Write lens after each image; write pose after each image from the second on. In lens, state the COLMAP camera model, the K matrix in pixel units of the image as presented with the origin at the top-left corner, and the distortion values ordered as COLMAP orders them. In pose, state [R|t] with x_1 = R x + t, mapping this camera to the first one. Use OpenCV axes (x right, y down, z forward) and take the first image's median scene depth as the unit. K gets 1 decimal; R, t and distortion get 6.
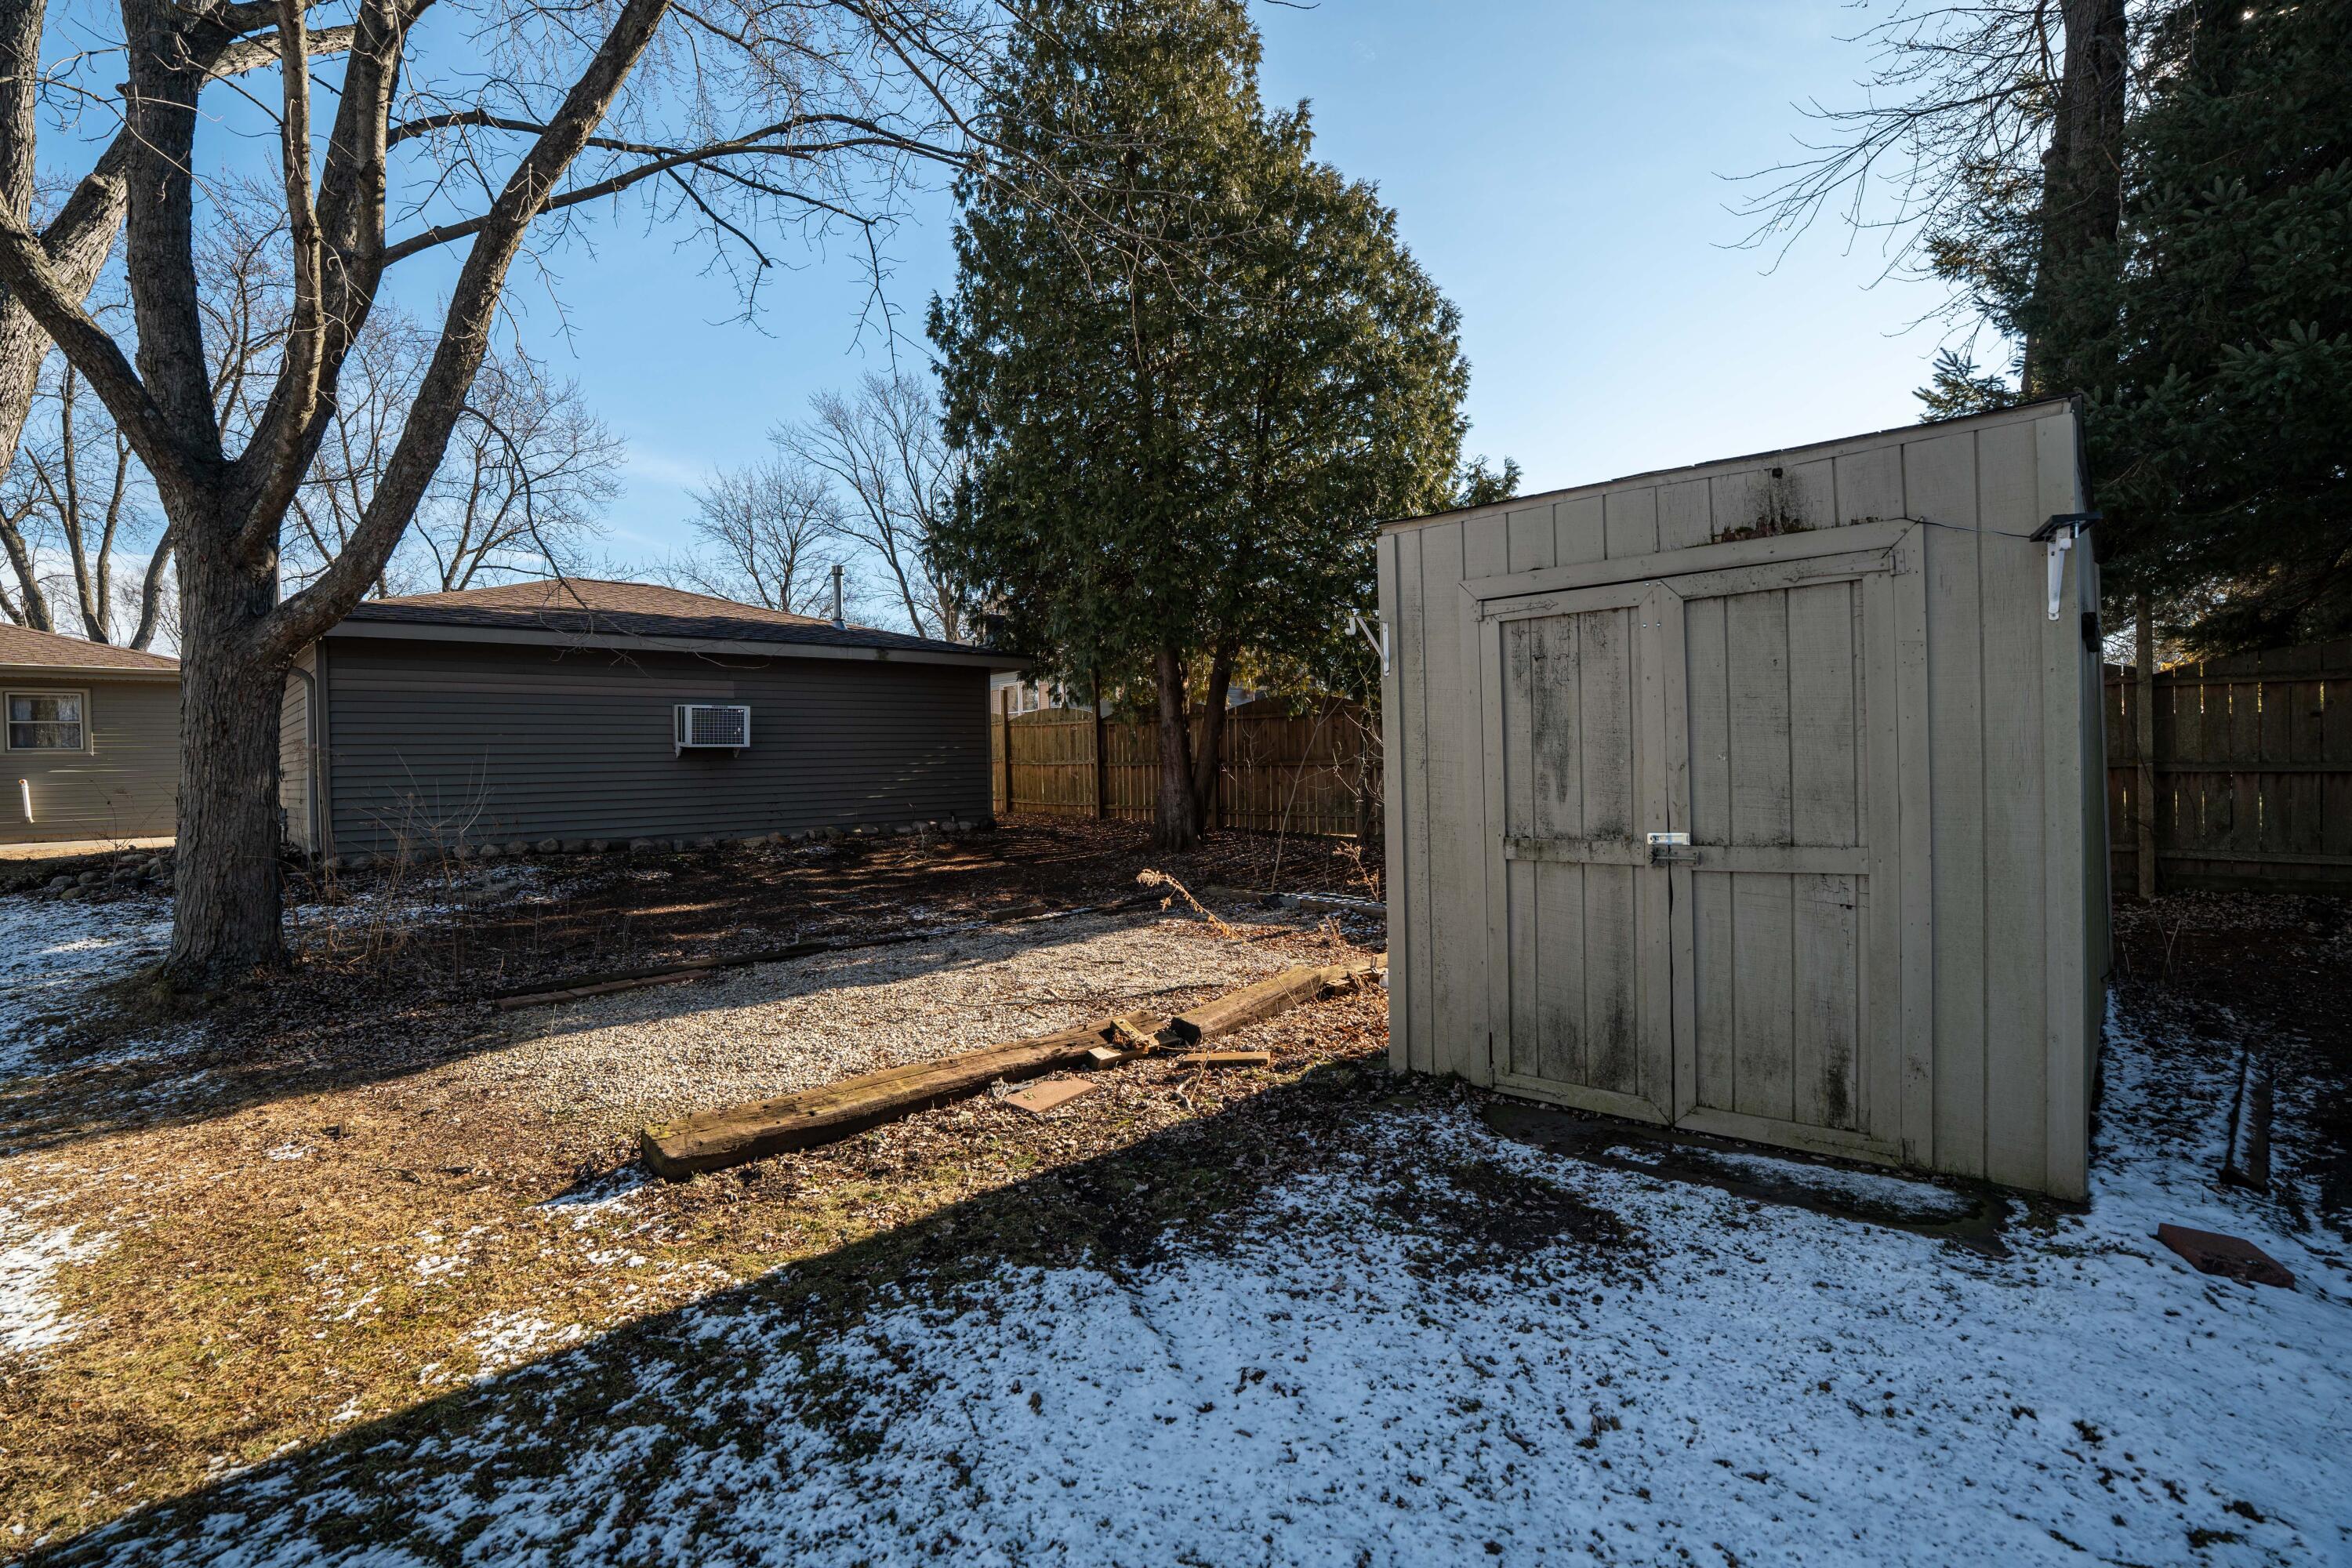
lens RADIAL K [[1095.9, 0, 1176.0], [0, 1095.9, 784.0], [0, 0, 1]] dist [-0.061781, 0.020909]
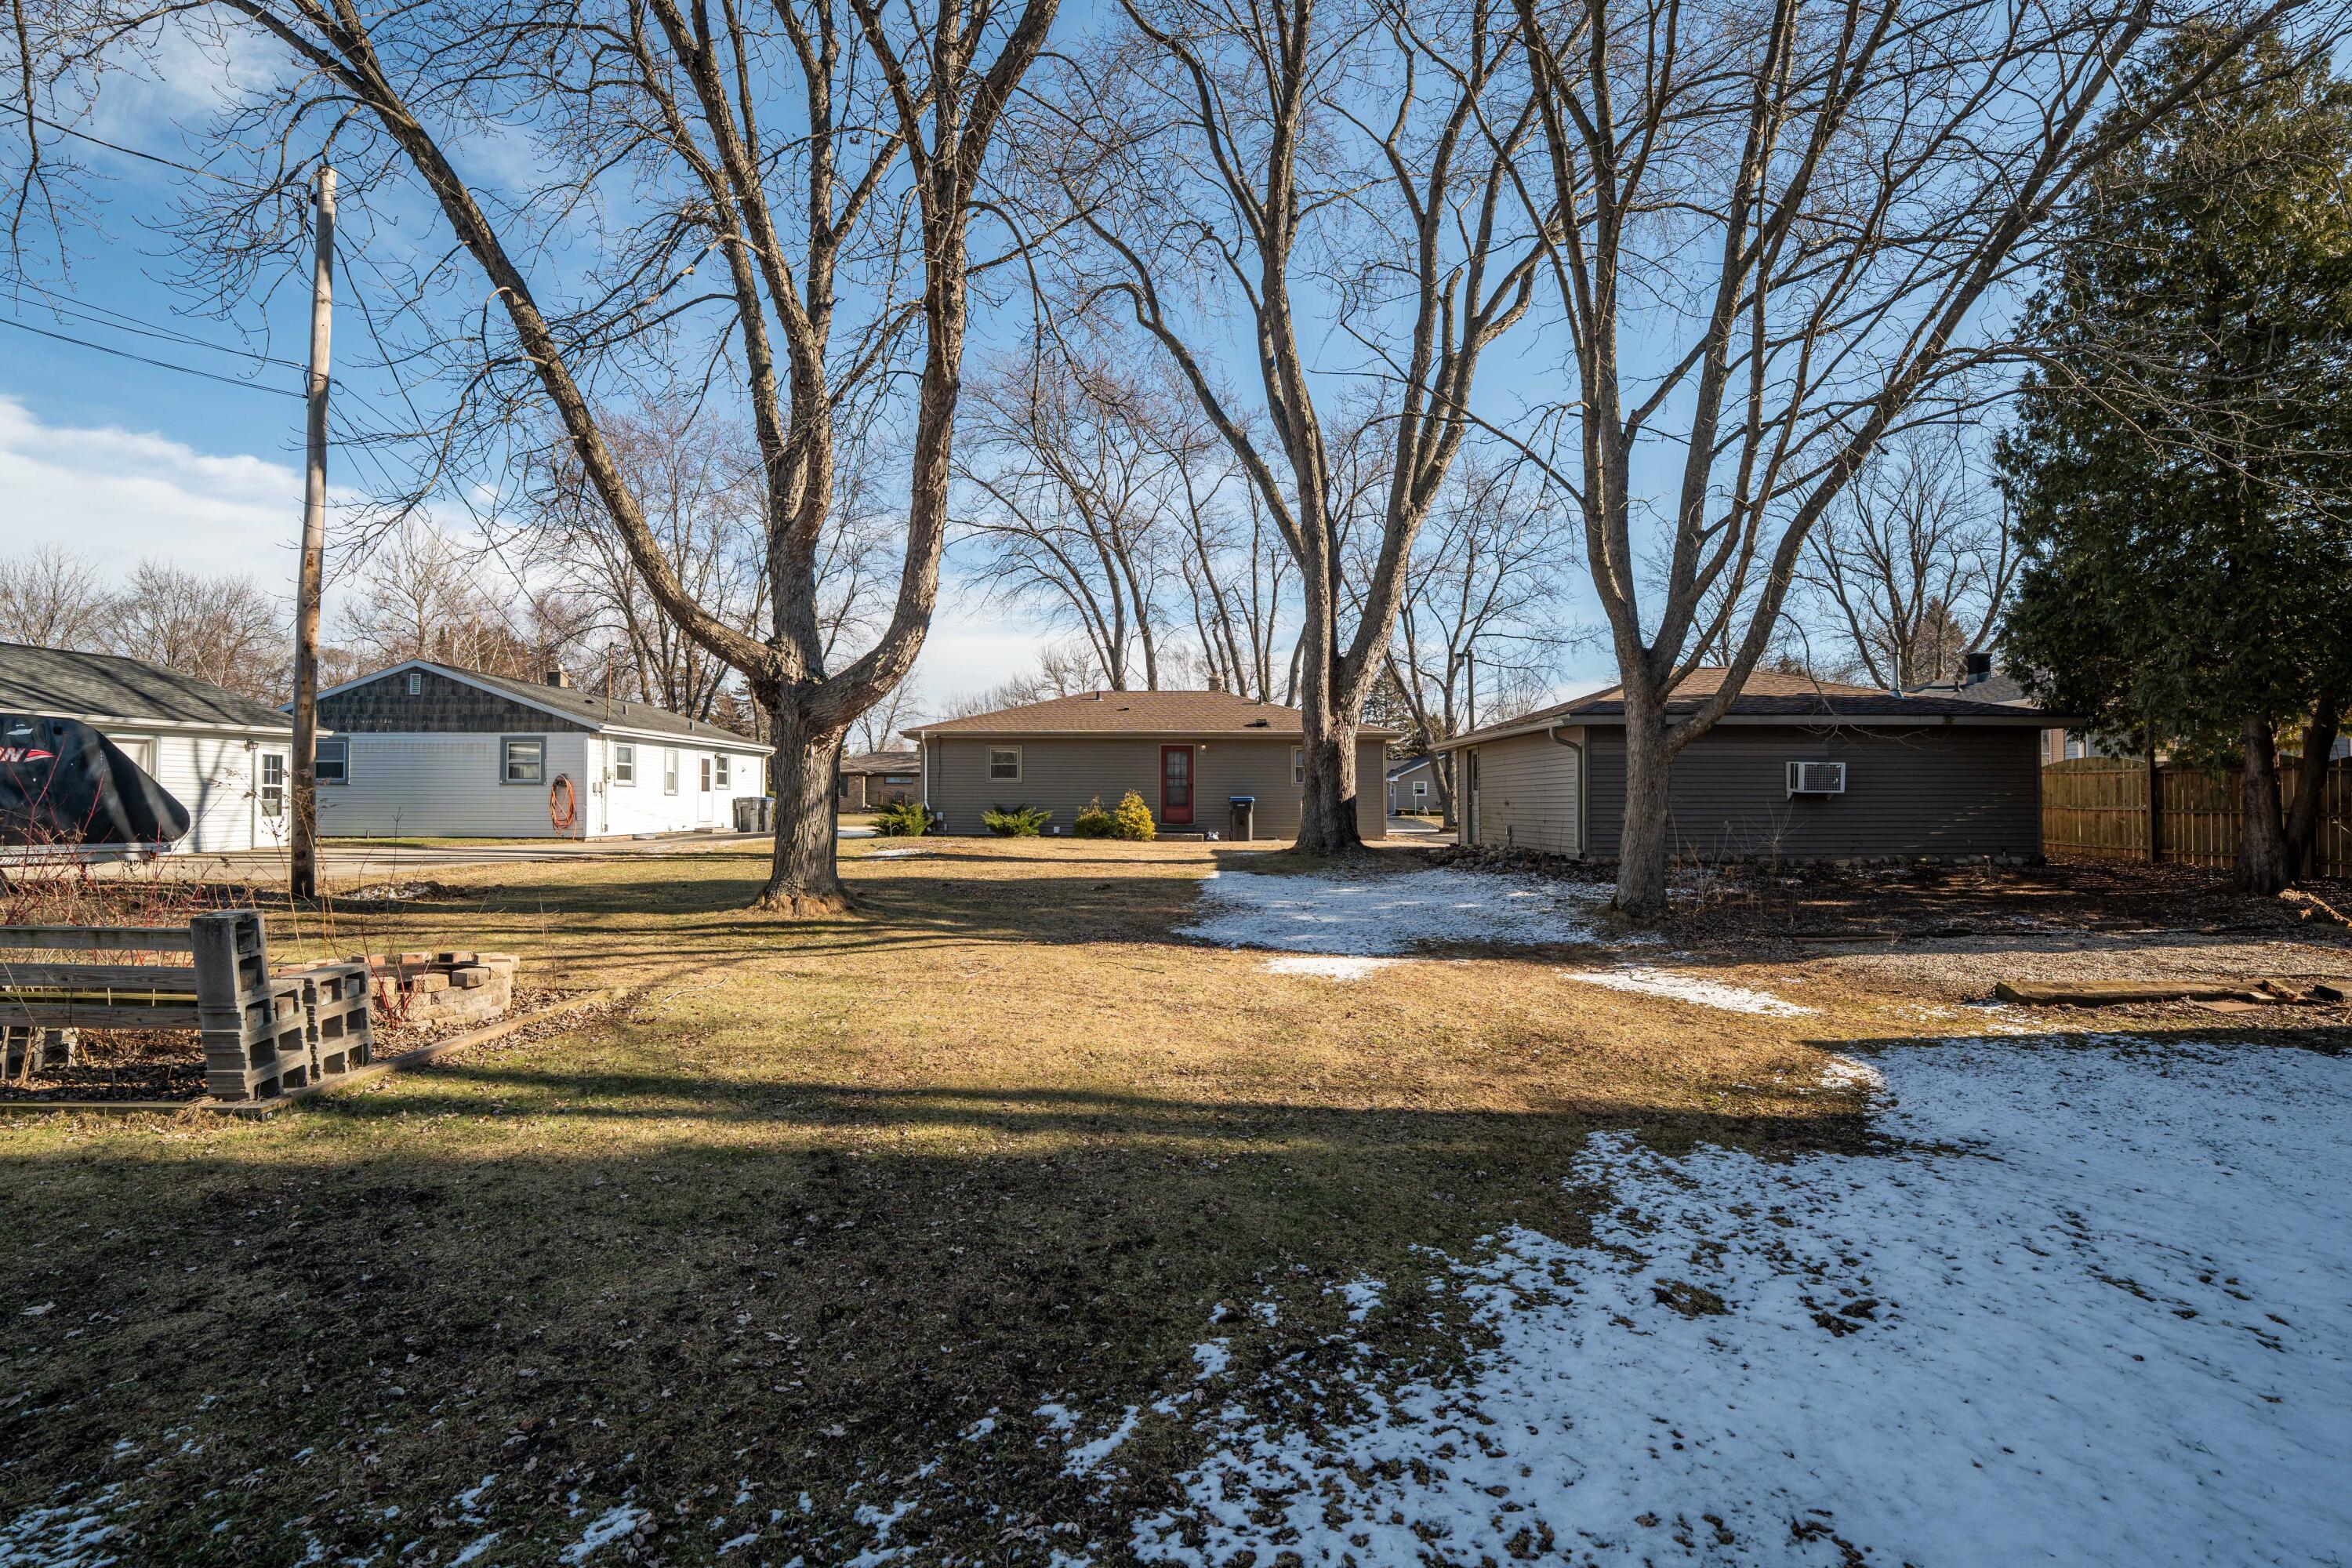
lens RADIAL K [[1095.9, 0, 1176.0], [0, 1095.9, 784.0], [0, 0, 1]] dist [-0.061781, 0.020909]
pose [[0.723366, 0.013217, -0.690339, -0.057515], [-0.031406, 0.999412, -0.013775, 0.000001], [0.689751, 0.031645, 0.723355, -0.456545]]
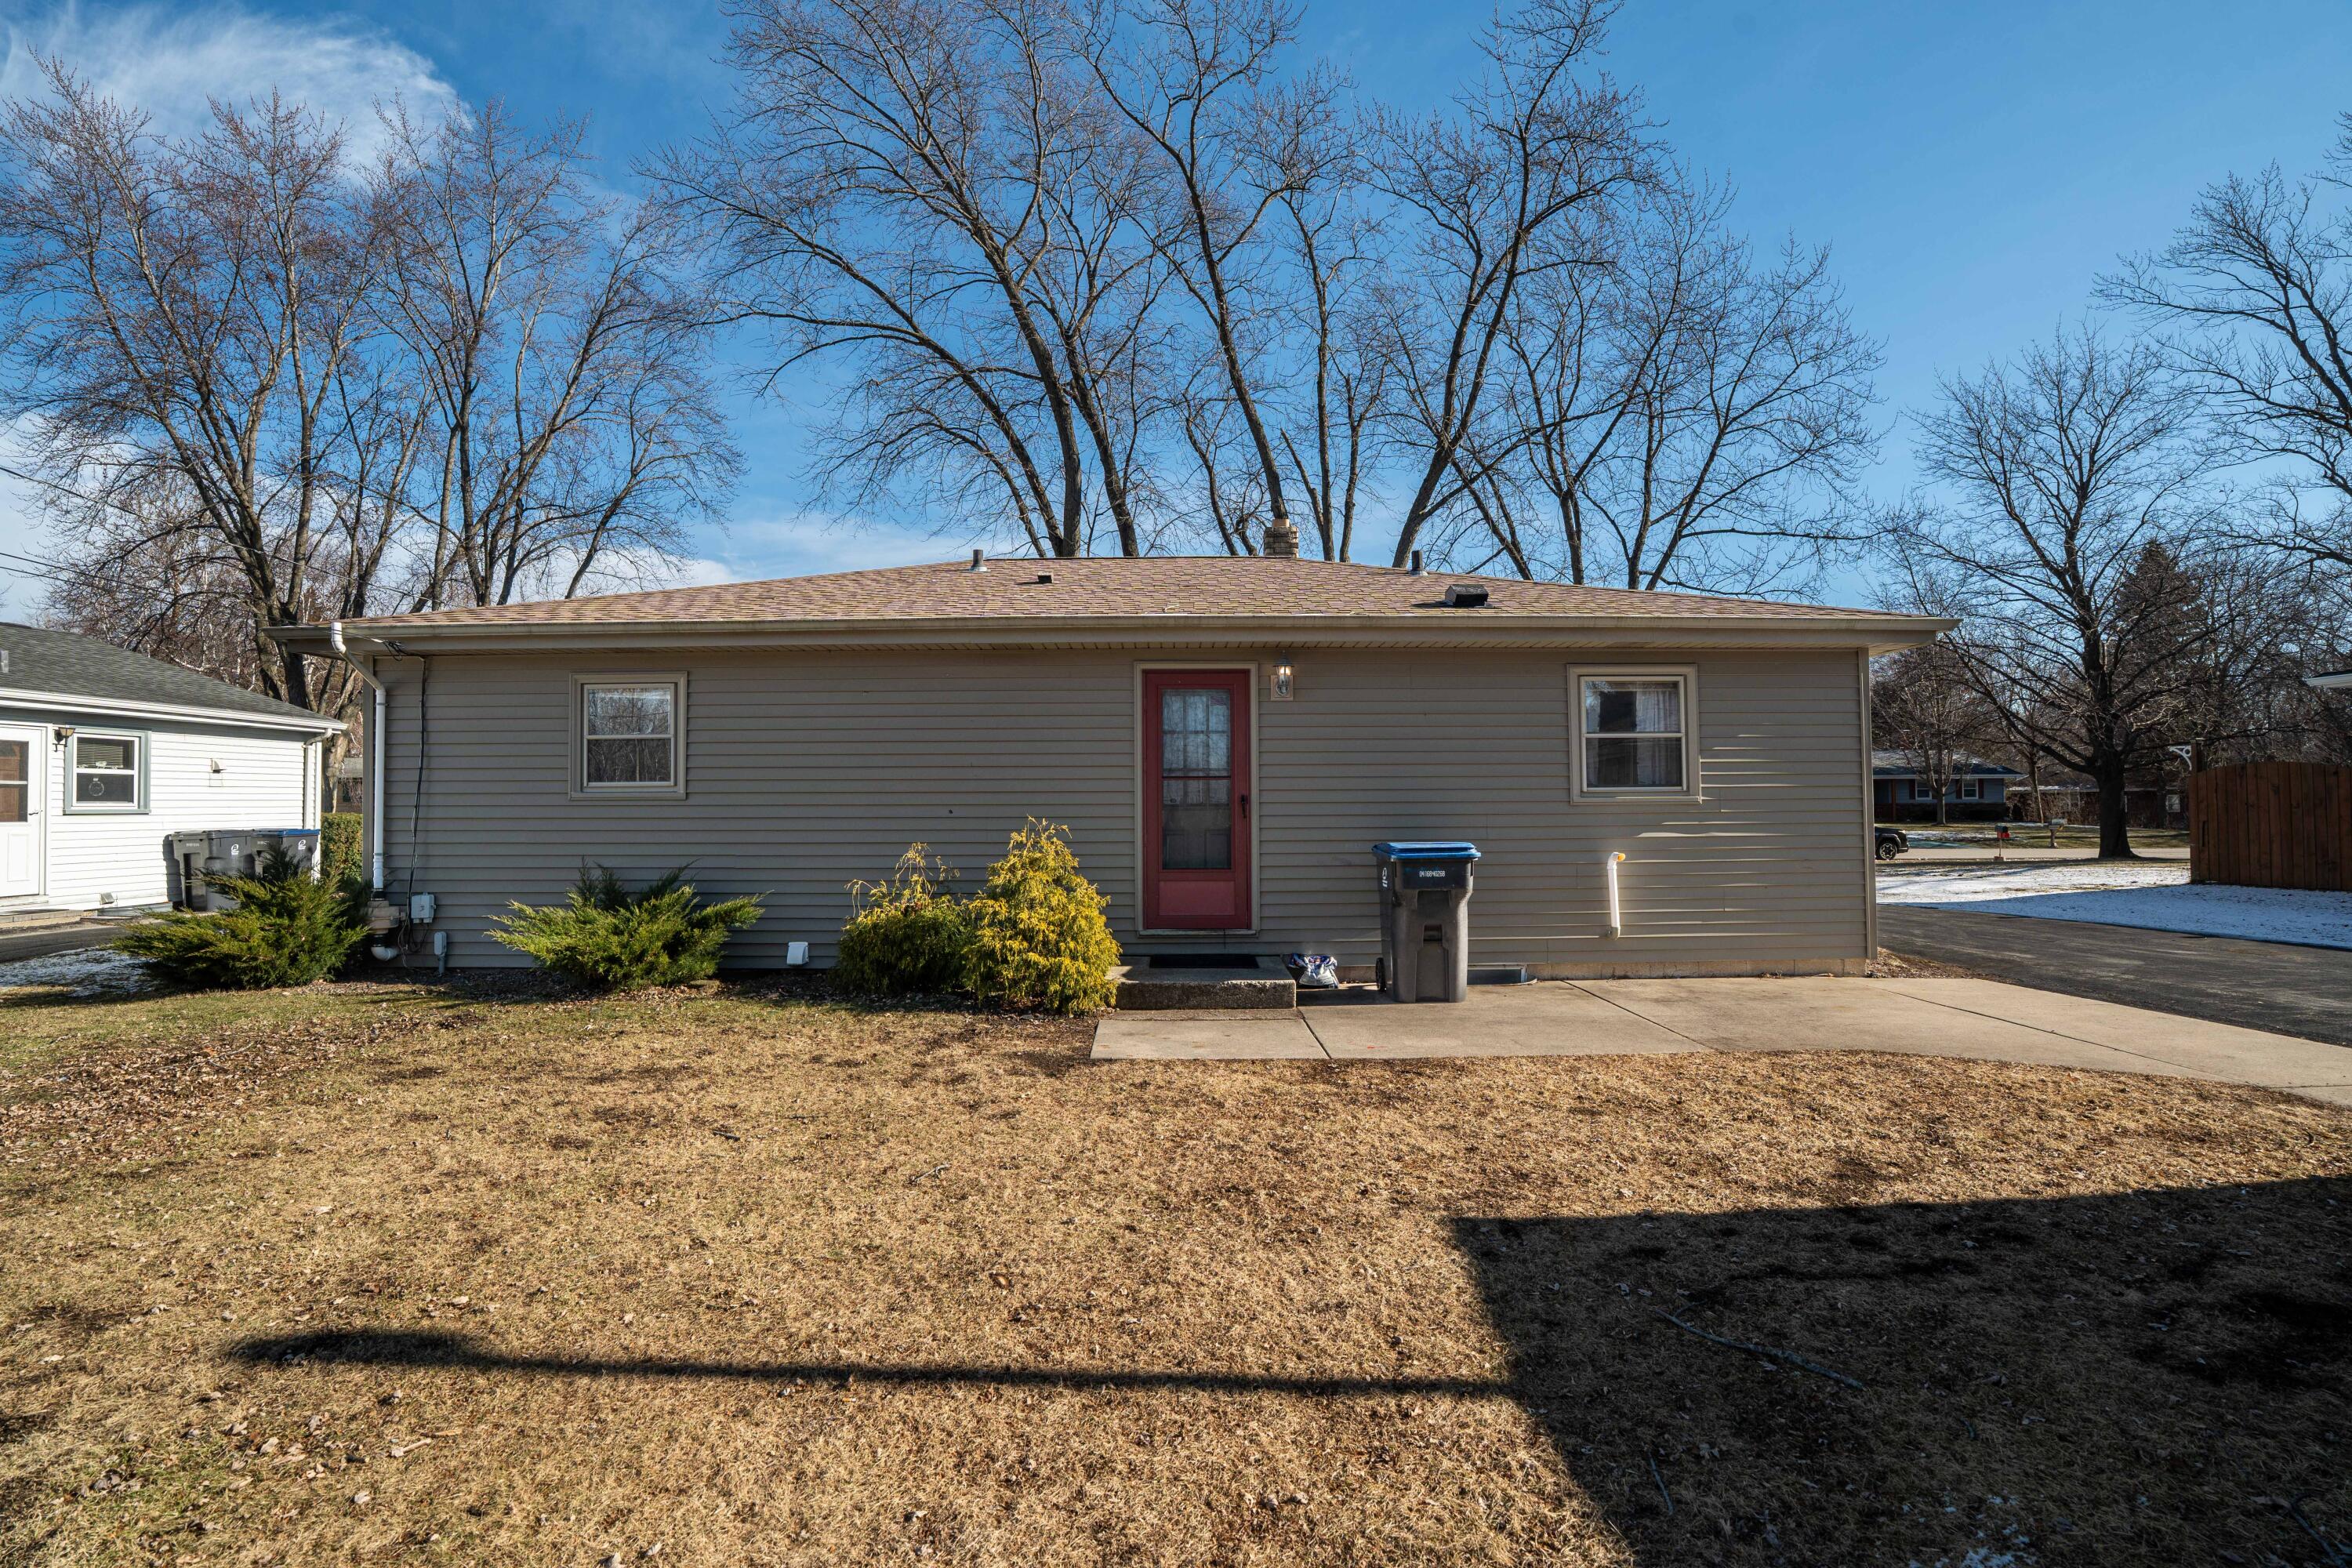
lens RADIAL K [[1095.9, 0, 1176.0], [0, 1095.9, 784.0], [0, 0, 1]] dist [-0.061781, 0.020909]
pose [[0.724802, 0.005305, -0.688937, -1.073468], [-0.023134, 0.999594, -0.016641, -0.025621], [0.688569, 0.027999, 0.724630, 0.592059]]
